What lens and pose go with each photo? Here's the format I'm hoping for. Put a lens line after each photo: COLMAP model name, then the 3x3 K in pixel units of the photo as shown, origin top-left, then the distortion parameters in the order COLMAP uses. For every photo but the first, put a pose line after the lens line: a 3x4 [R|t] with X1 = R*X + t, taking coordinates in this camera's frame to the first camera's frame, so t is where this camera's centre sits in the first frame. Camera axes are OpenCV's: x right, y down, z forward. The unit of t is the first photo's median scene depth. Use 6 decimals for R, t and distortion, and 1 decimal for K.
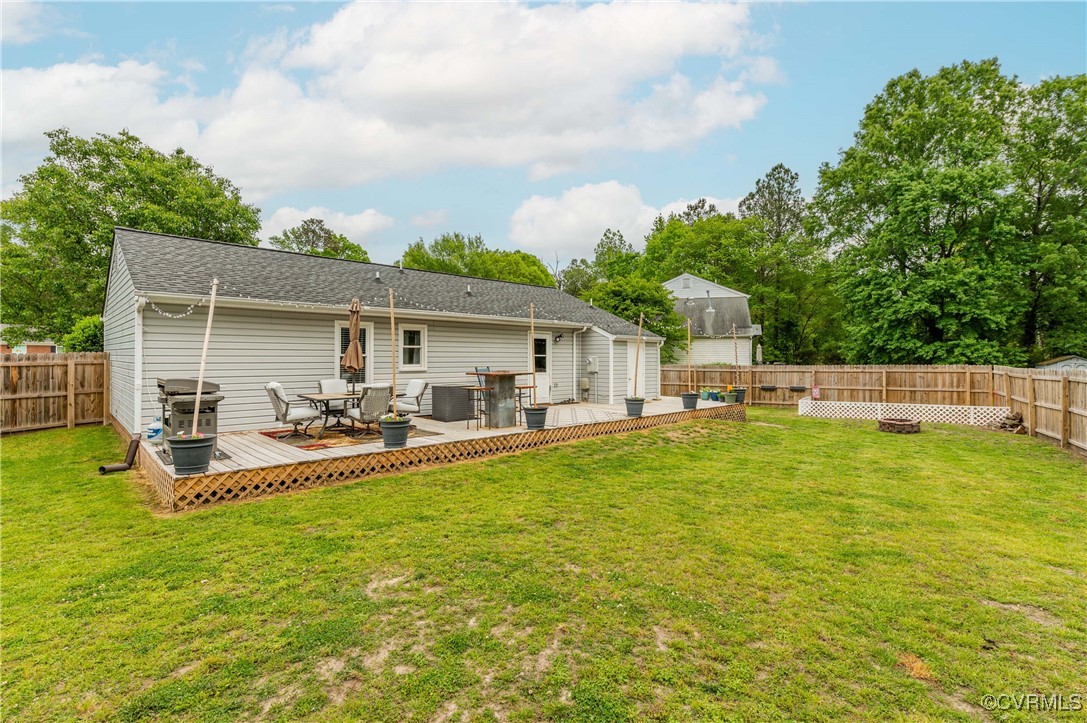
lens RADIAL K [[511.6, 0, 543.5], [0, 511.6, 361.5], [0, 0, 1]] dist [0.001416, -0.001134]
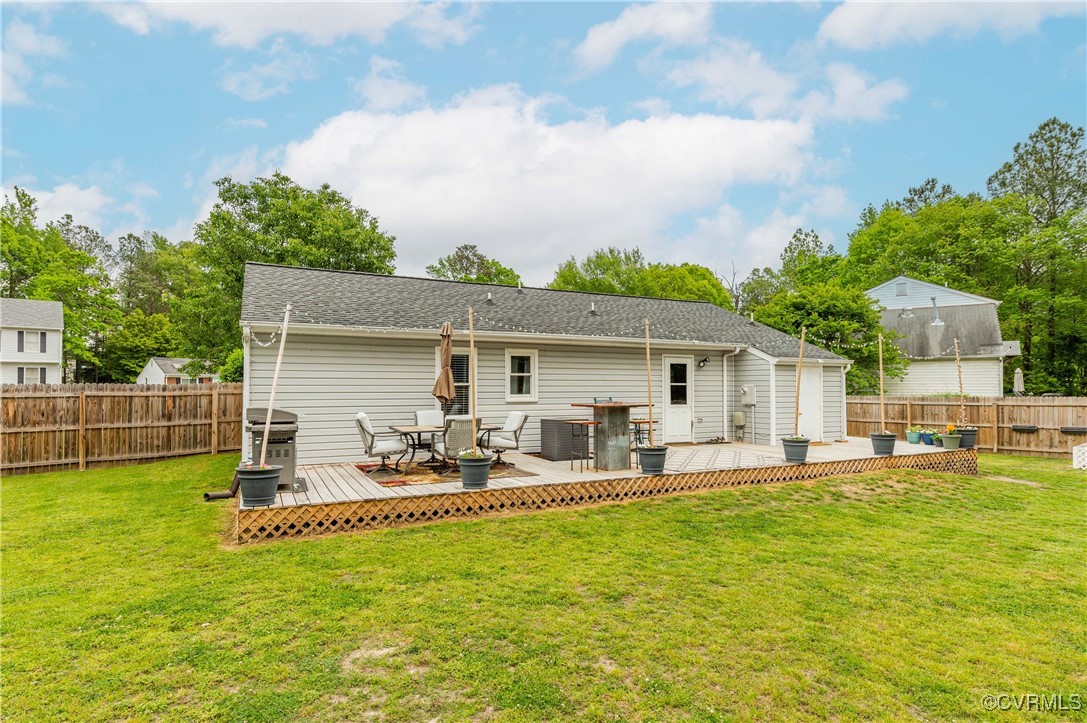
lens RADIAL K [[577.9, 0, 542.9], [0, 577.9, 381.6], [0, 0, 1]] dist [0.001868, -0.002486]
pose [[0.953855, -0.006573, -0.300195, 0.088962], [0.000707, 0.999807, -0.019645, 0.003405], [0.300266, 0.018526, 0.953675, 0.065004]]
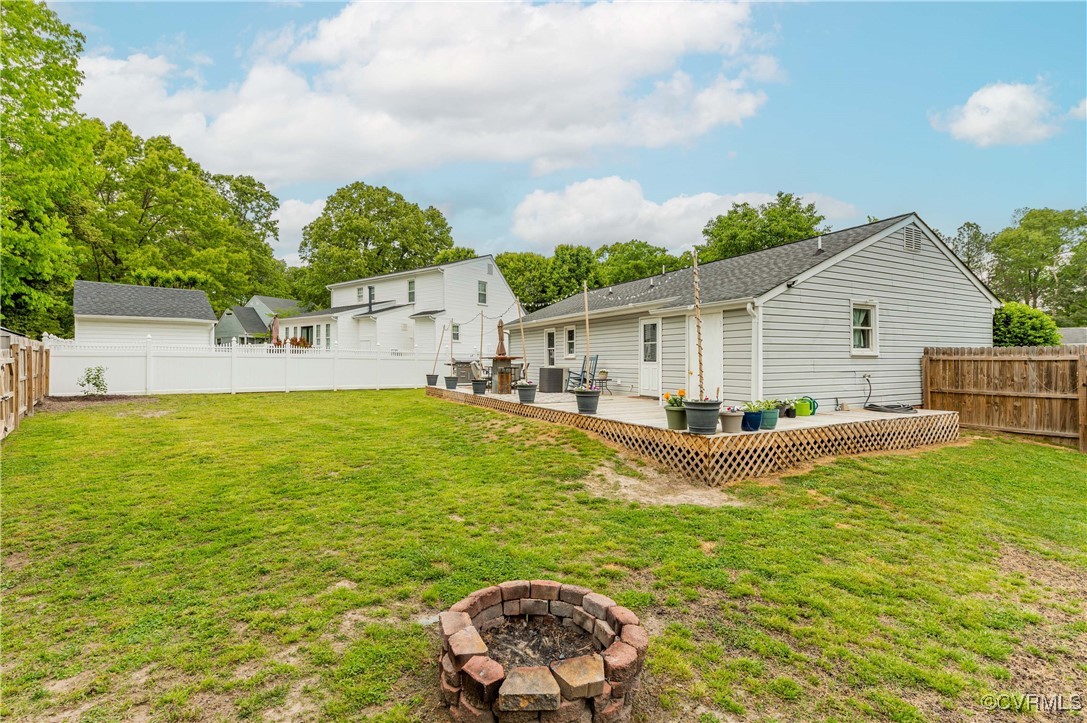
lens RADIAL K [[488.1, 0, 534.8], [0, 488.1, 361.4], [0, 0, 1]] dist [0.000041, -0.000180]
pose [[-0.300493, -0.004921, -0.953771, 1.207926], [-0.010301, 0.999945, -0.001914, 0.034236], [0.953728, 0.009250, -0.300527, 1.472806]]
